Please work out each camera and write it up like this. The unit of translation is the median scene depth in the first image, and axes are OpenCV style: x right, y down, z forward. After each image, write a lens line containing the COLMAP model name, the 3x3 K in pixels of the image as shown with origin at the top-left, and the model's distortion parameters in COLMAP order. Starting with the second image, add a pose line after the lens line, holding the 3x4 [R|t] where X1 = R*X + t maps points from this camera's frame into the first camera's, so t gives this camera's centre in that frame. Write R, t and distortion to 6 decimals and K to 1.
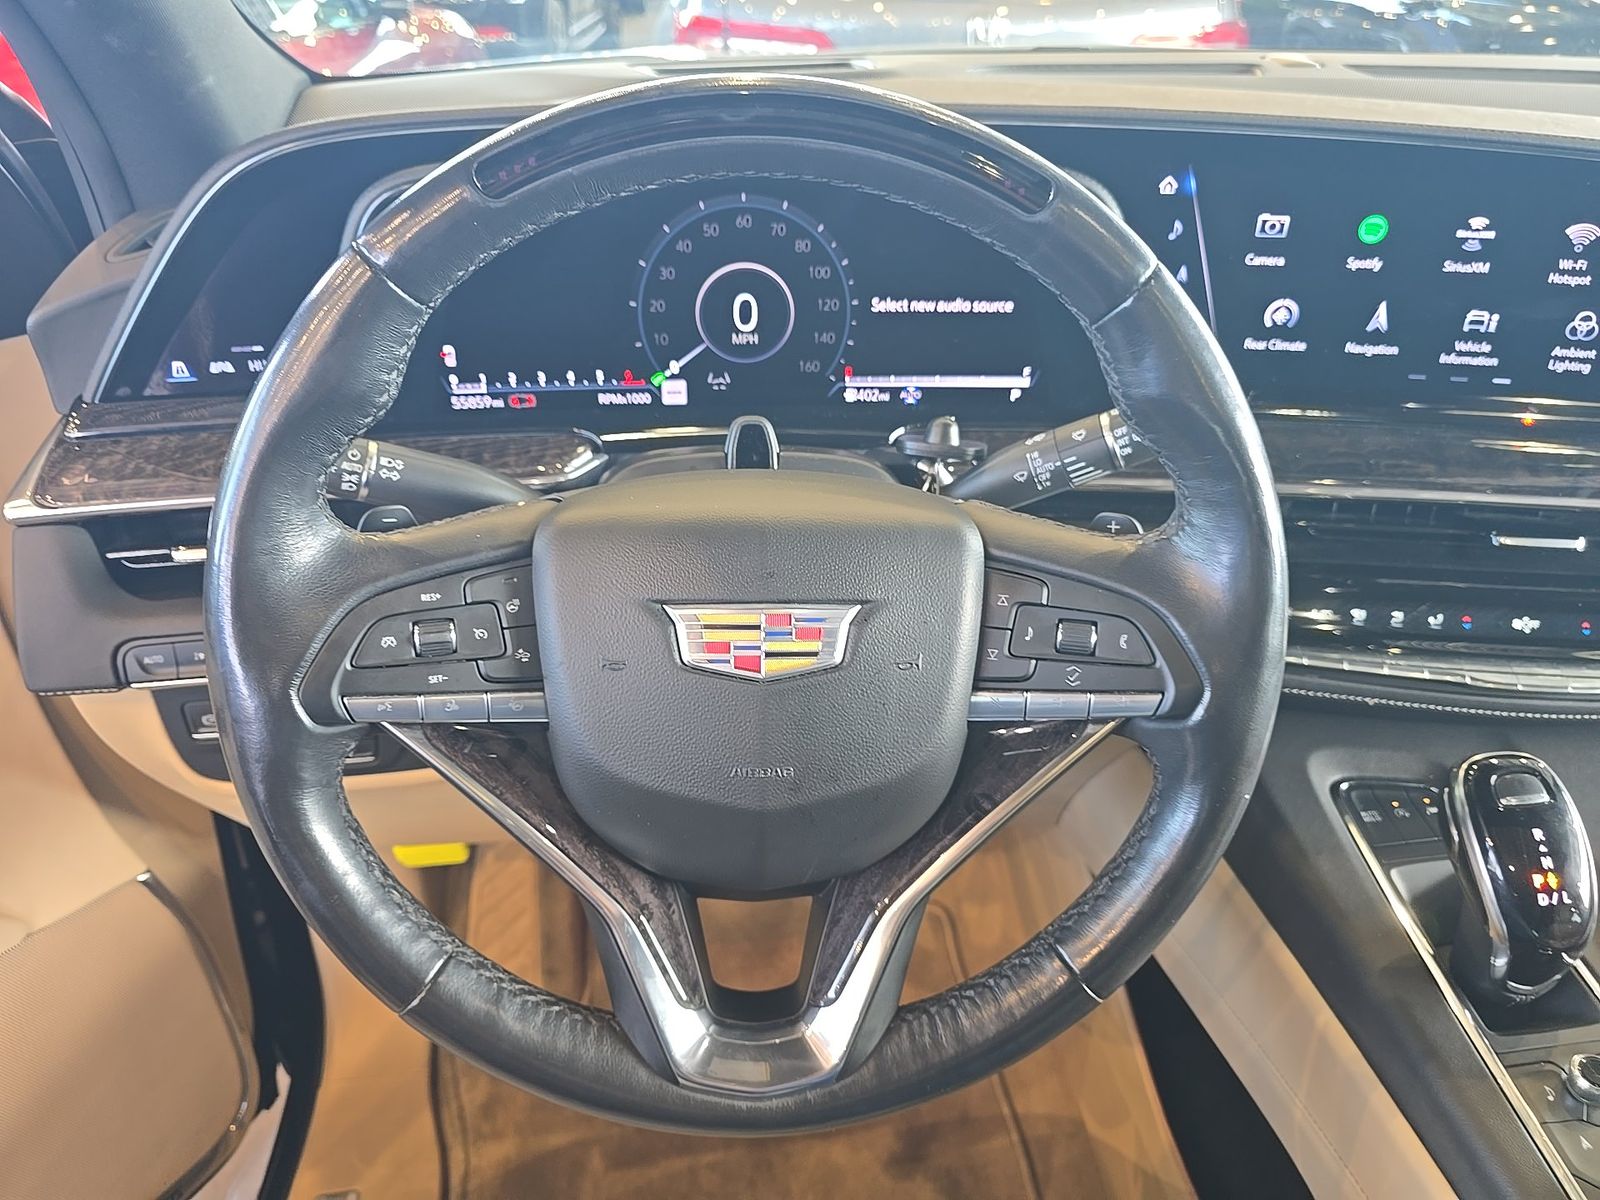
lens RADIAL K [[1098.8, 0, 795.5], [0, 1098.8, 572.9], [0, 0, 1]] dist [0.066764, -0.060204]
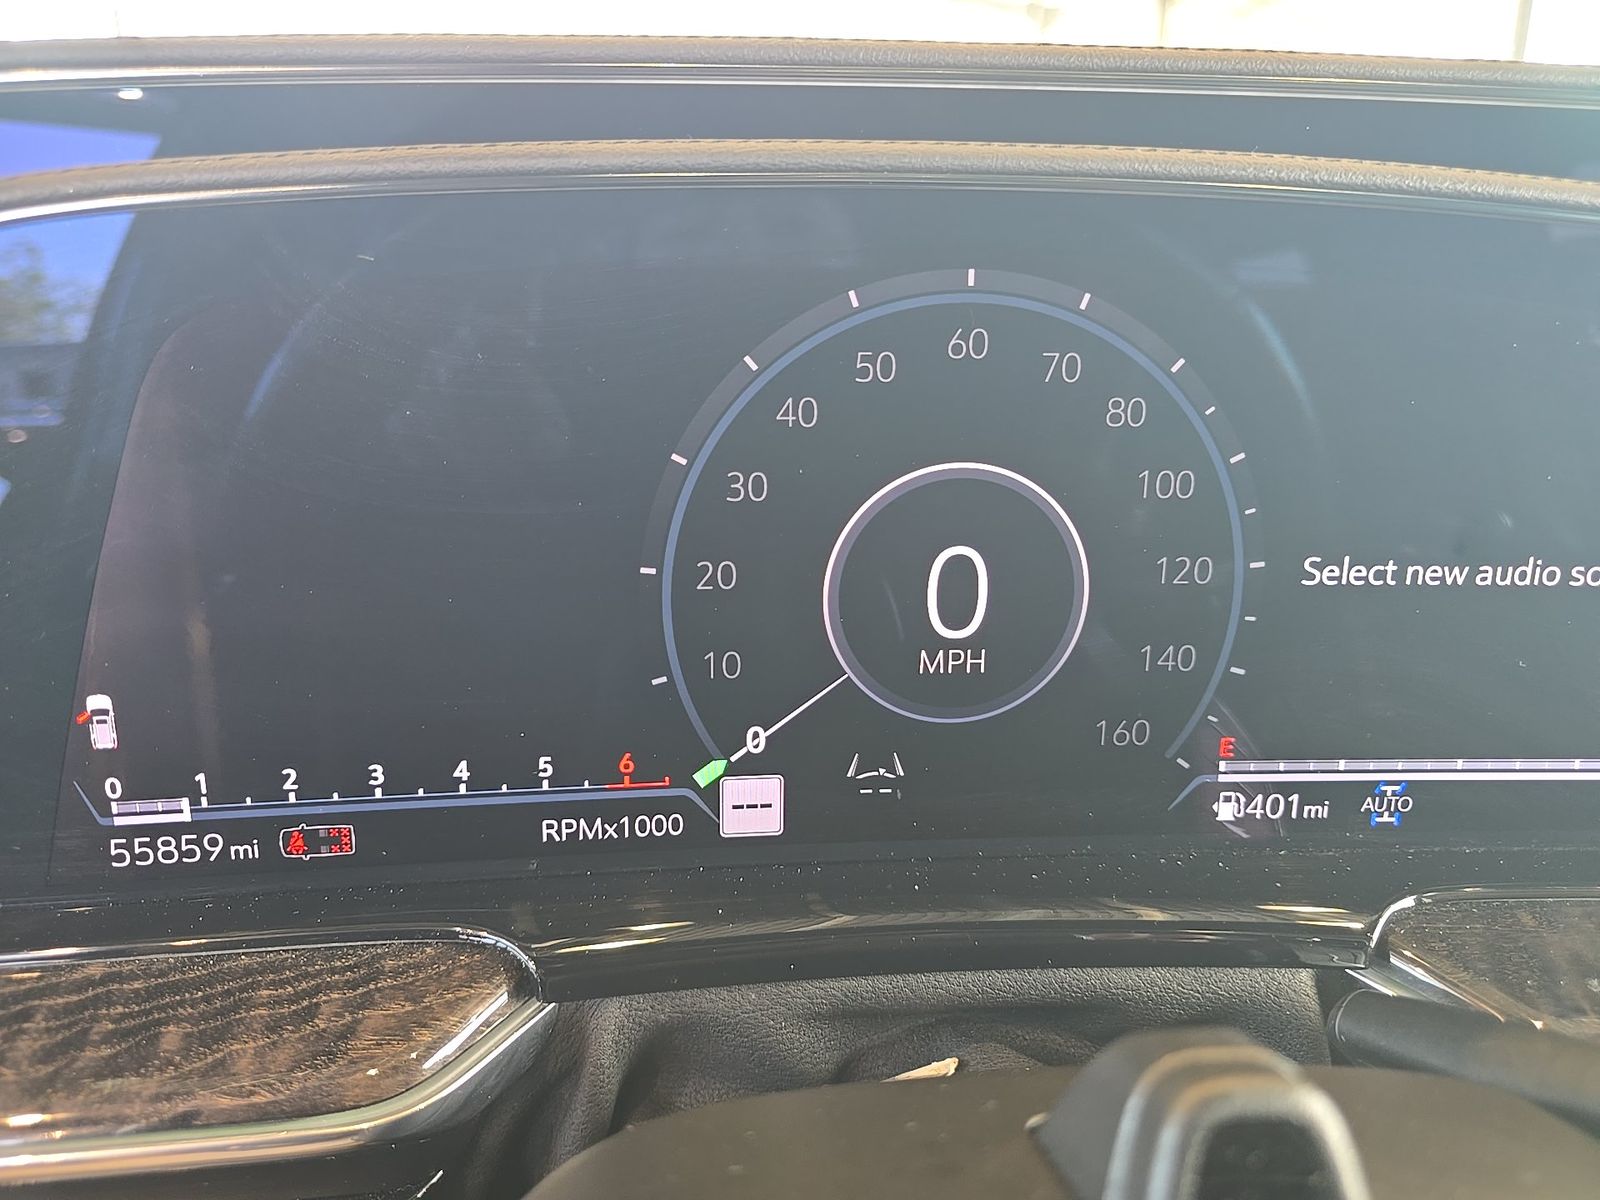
lens RADIAL K [[1081.5, 0, 801.5], [0, 1081.5, 586.1], [0, 0, 1]] dist [0.056737, -0.053339]
pose [[0.999740, -0.001918, 0.022710, -0.101346], [0.006916, 0.974995, -0.222118, -0.154534], [-0.021716, 0.222217, 0.974755, 0.634300]]
